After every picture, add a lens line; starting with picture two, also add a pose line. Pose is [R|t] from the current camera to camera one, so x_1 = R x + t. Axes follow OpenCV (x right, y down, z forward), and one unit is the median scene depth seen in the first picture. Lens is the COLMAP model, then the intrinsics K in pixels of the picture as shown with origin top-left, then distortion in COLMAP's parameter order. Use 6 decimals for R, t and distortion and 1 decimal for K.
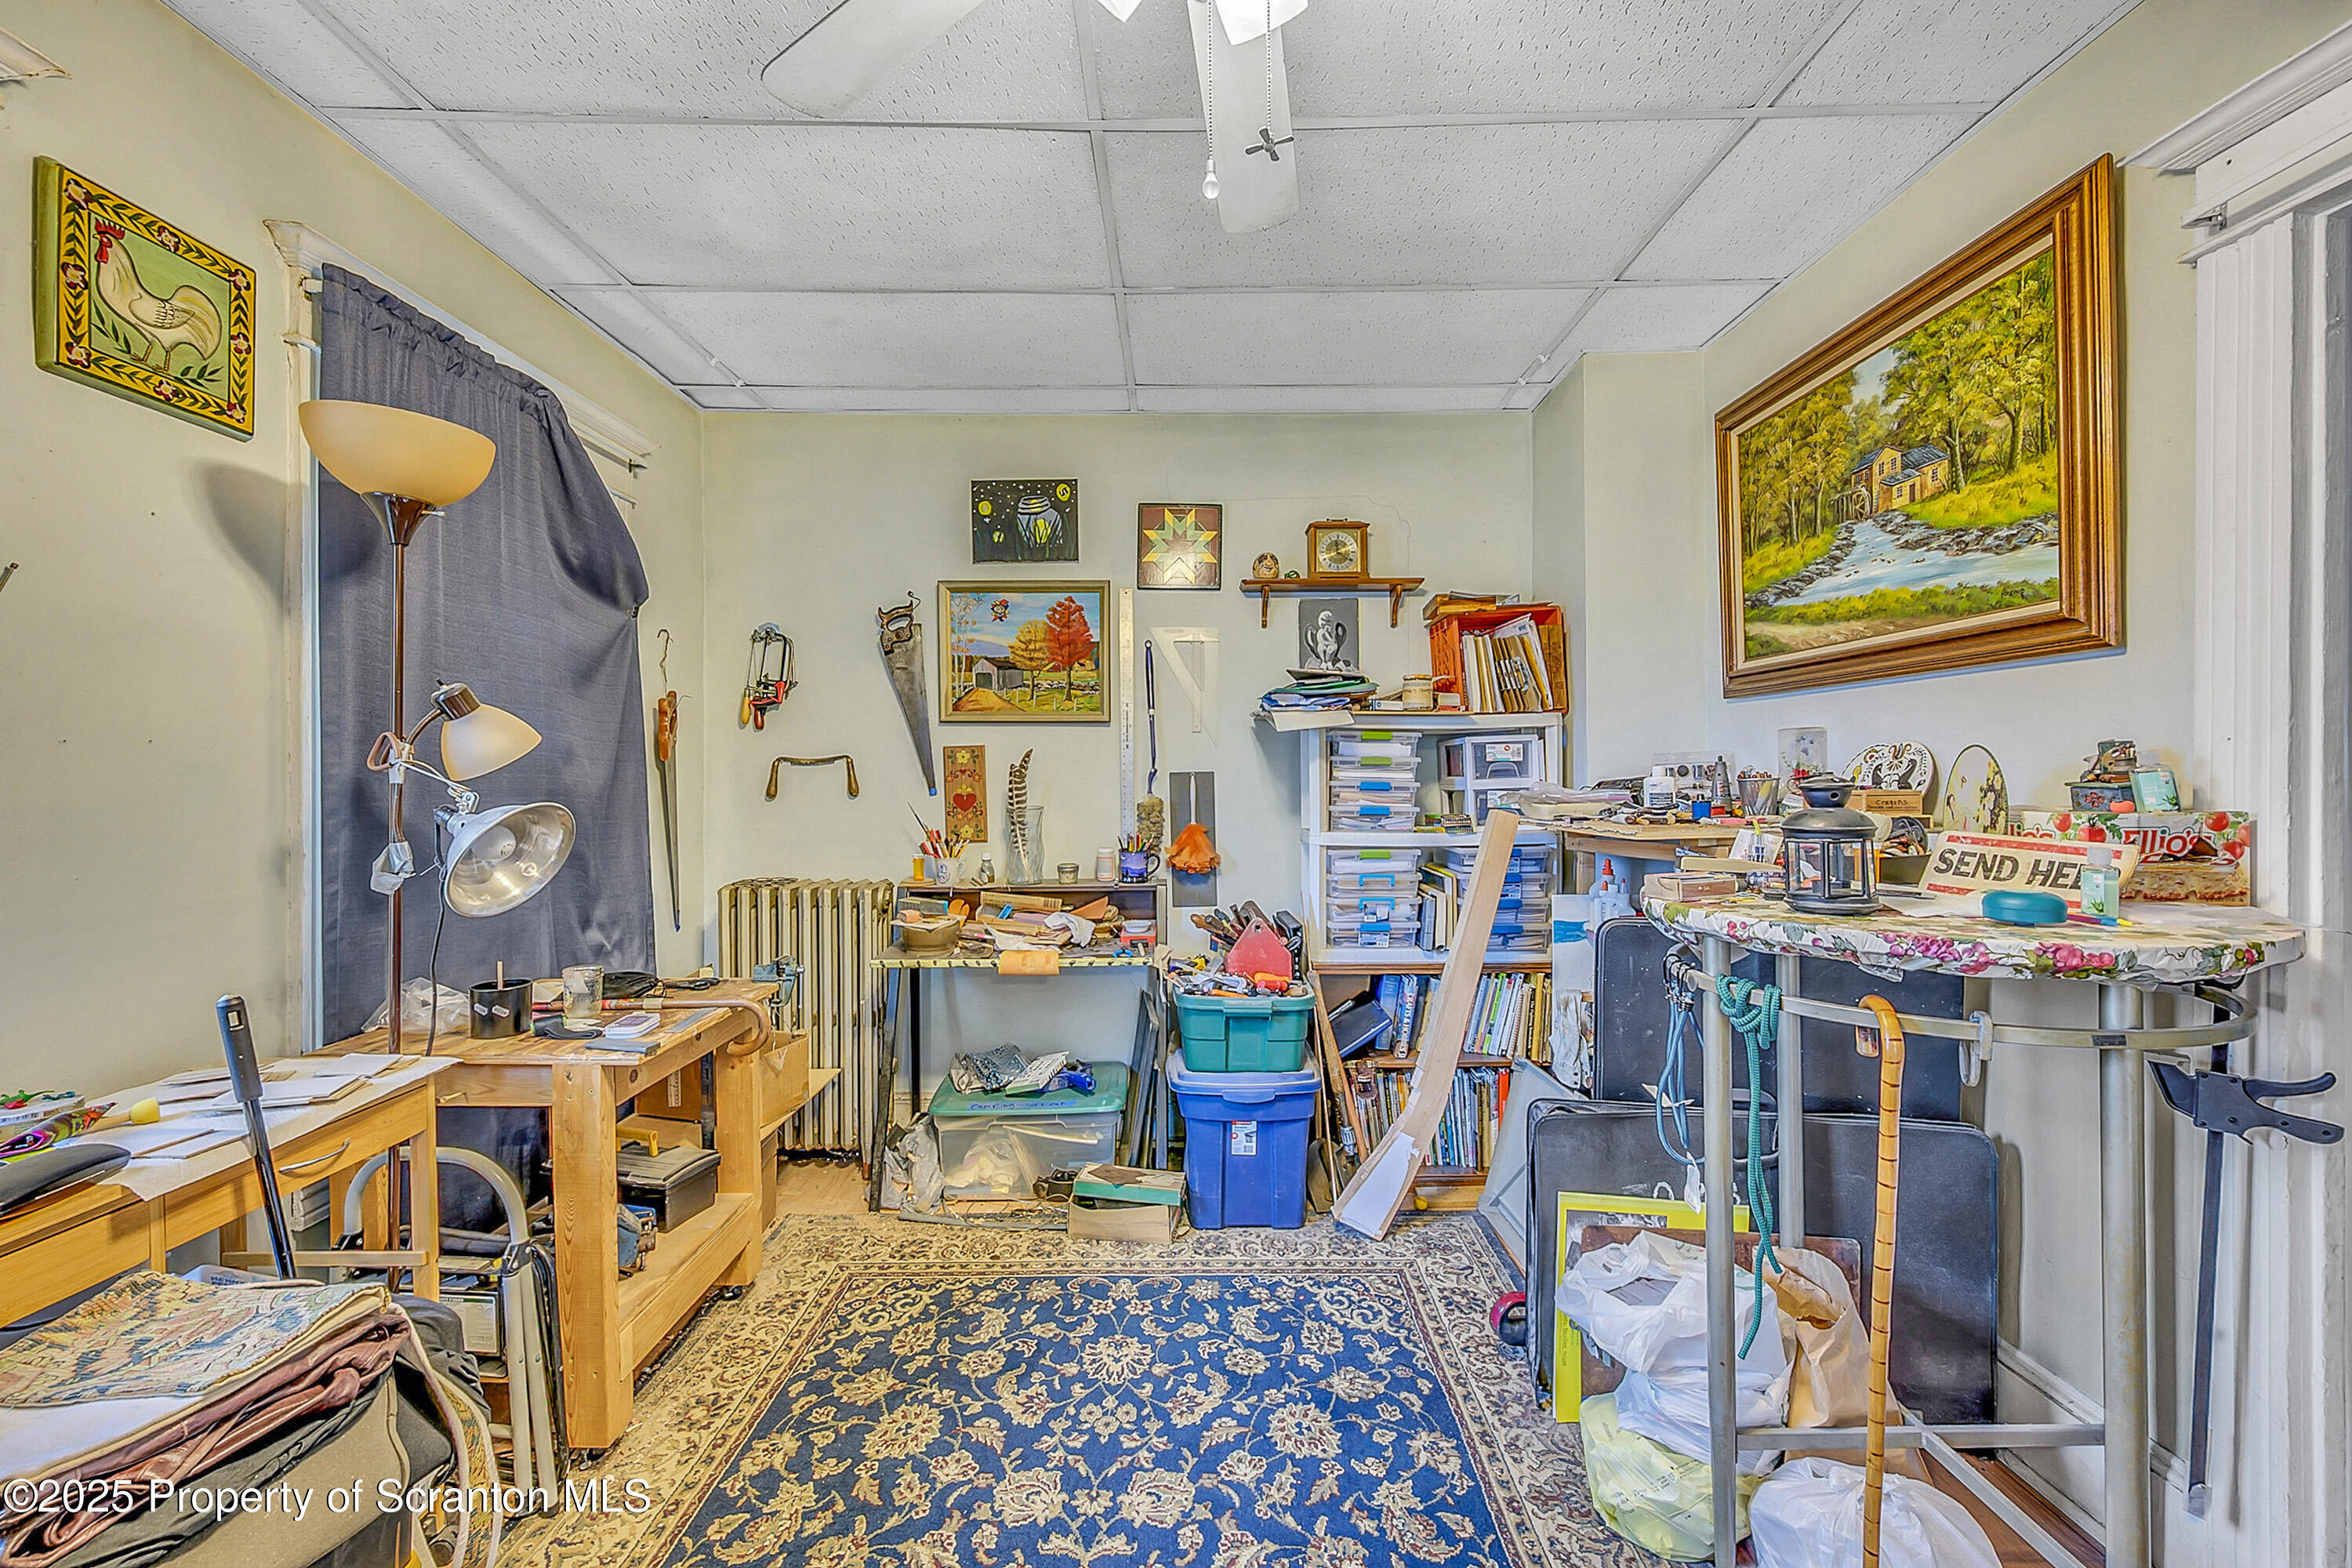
lens RADIAL K [[959.2, 0, 1177.5], [0, 959.2, 795.8], [0, 0, 1]] dist [-0.001325, -0.000164]
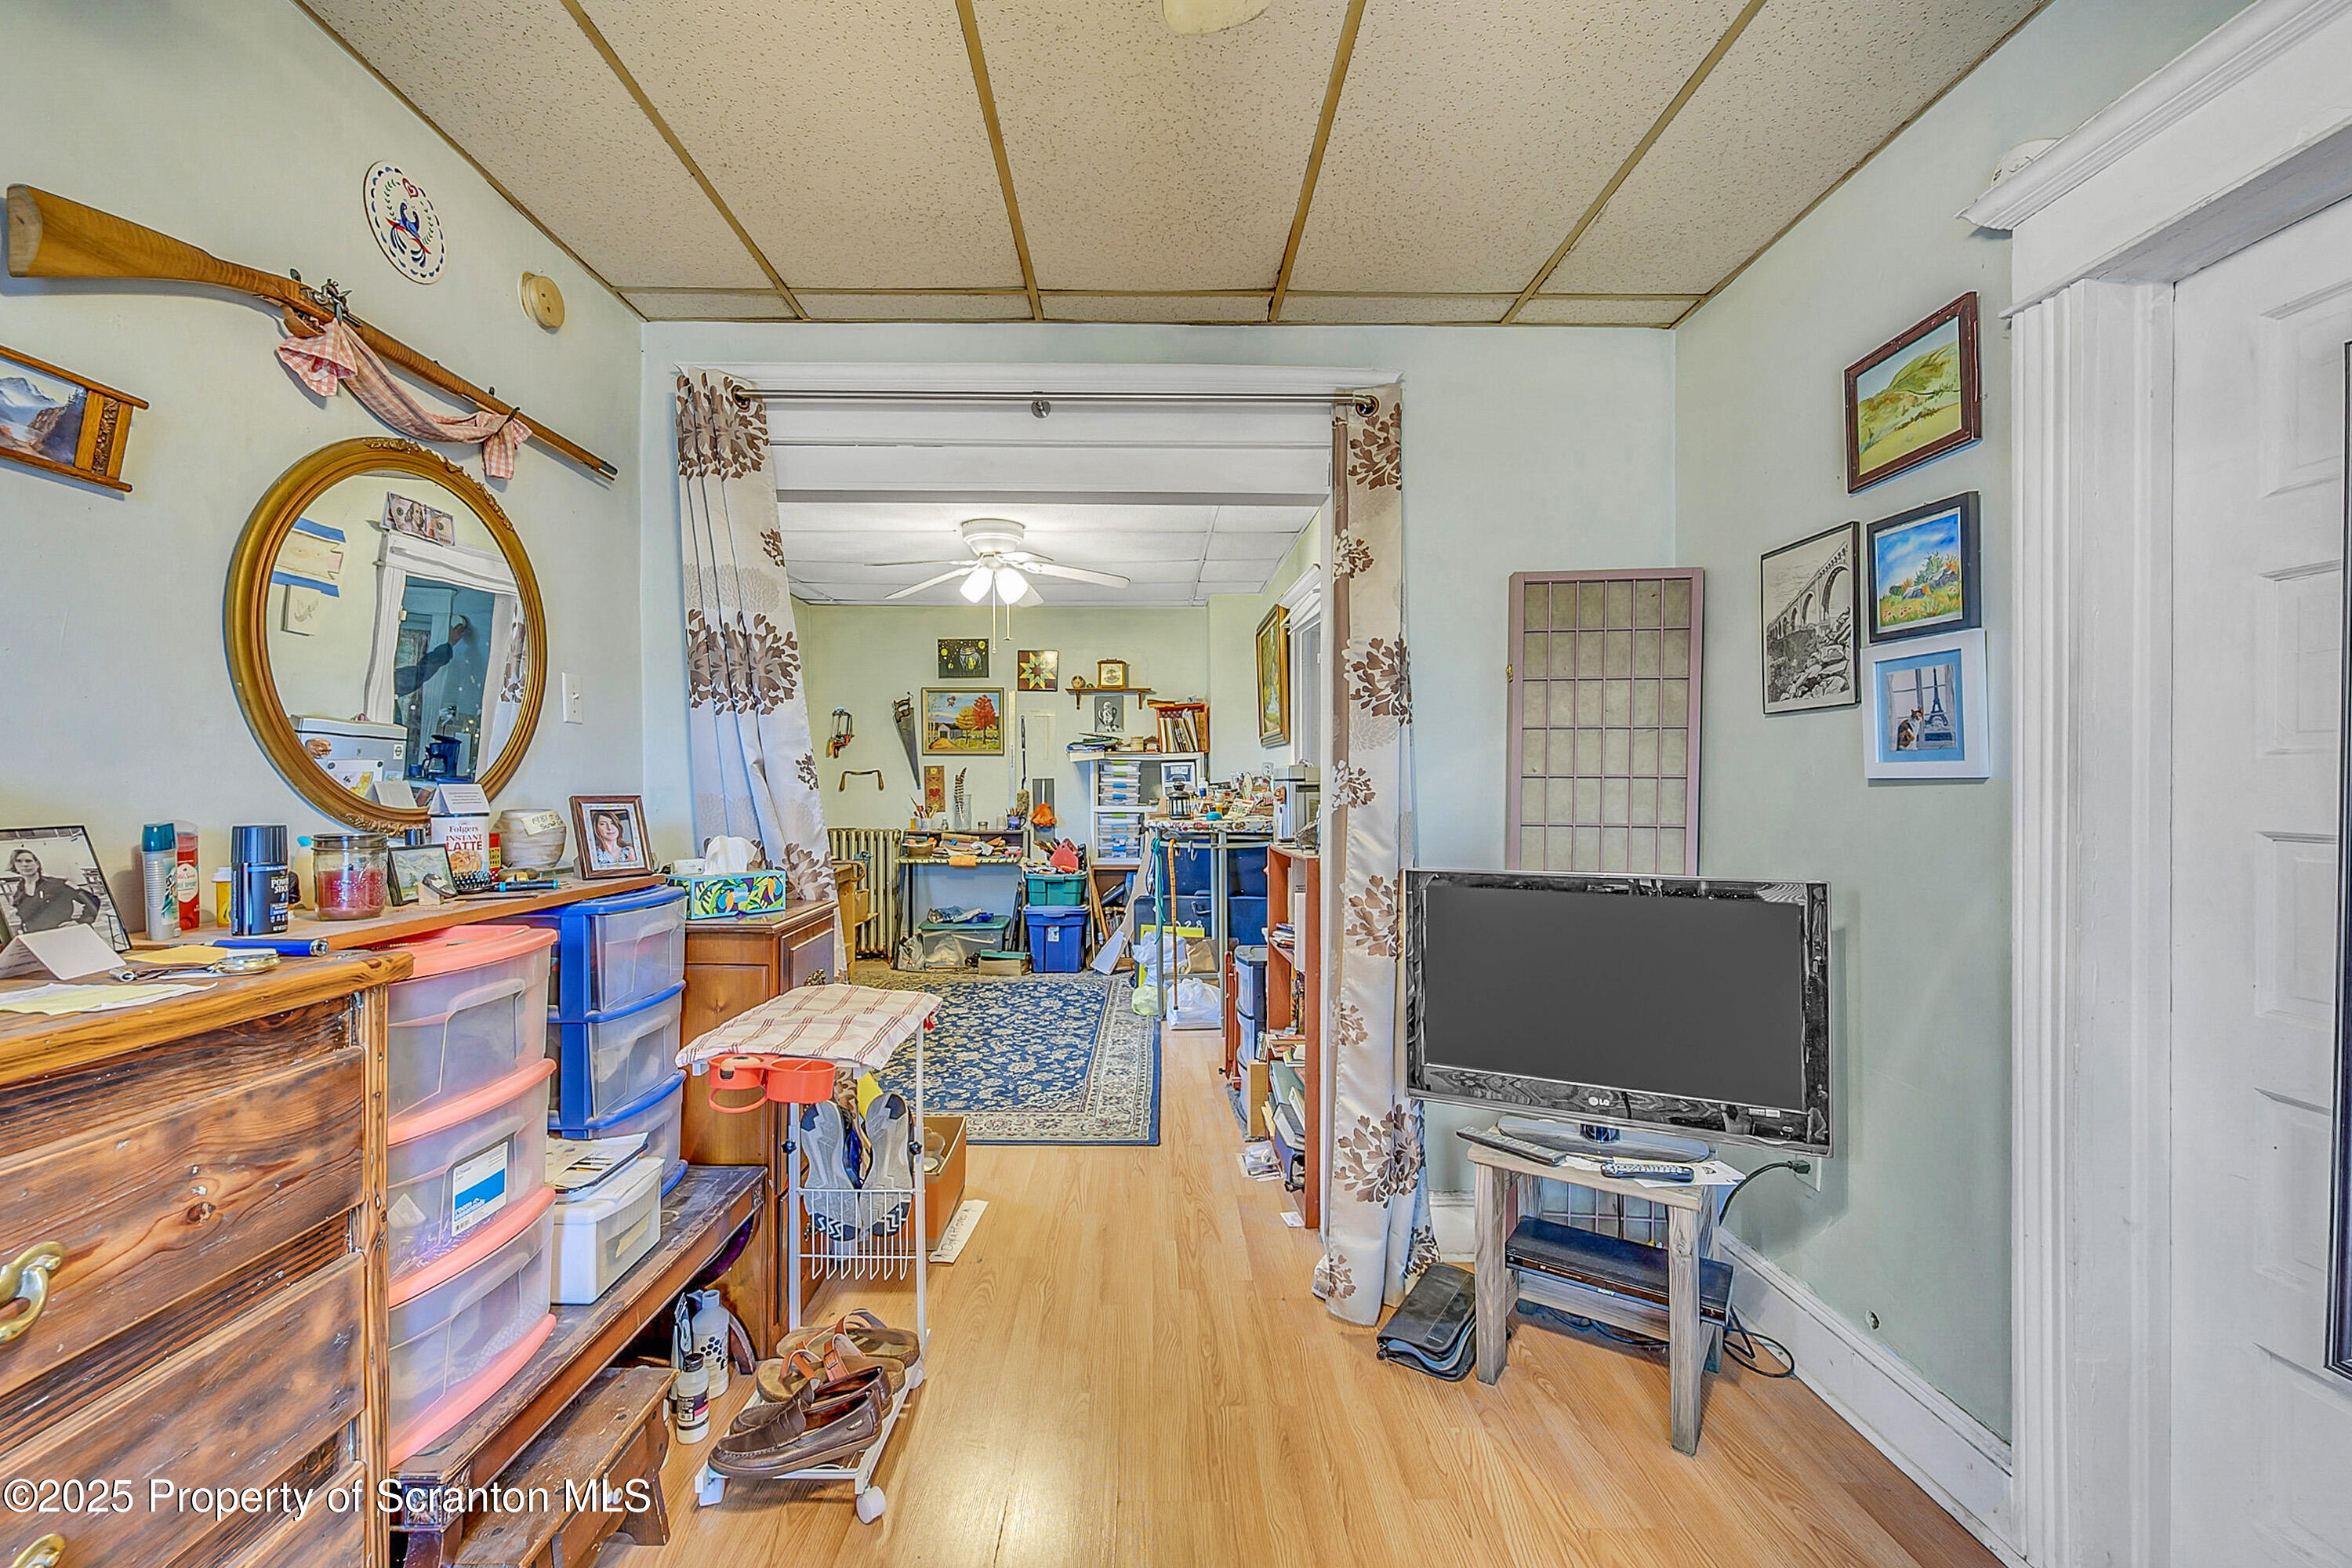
lens RADIAL K [[959.2, 0, 1177.5], [0, 959.2, 795.8], [0, 0, 1]] dist [-0.001325, -0.000164]
pose [[0.999452, 0.001834, 0.033064, 0.249897], [-0.001964, 0.999991, 0.003889, 0.004861], [-0.033056, -0.003951, 0.999446, -1.159448]]
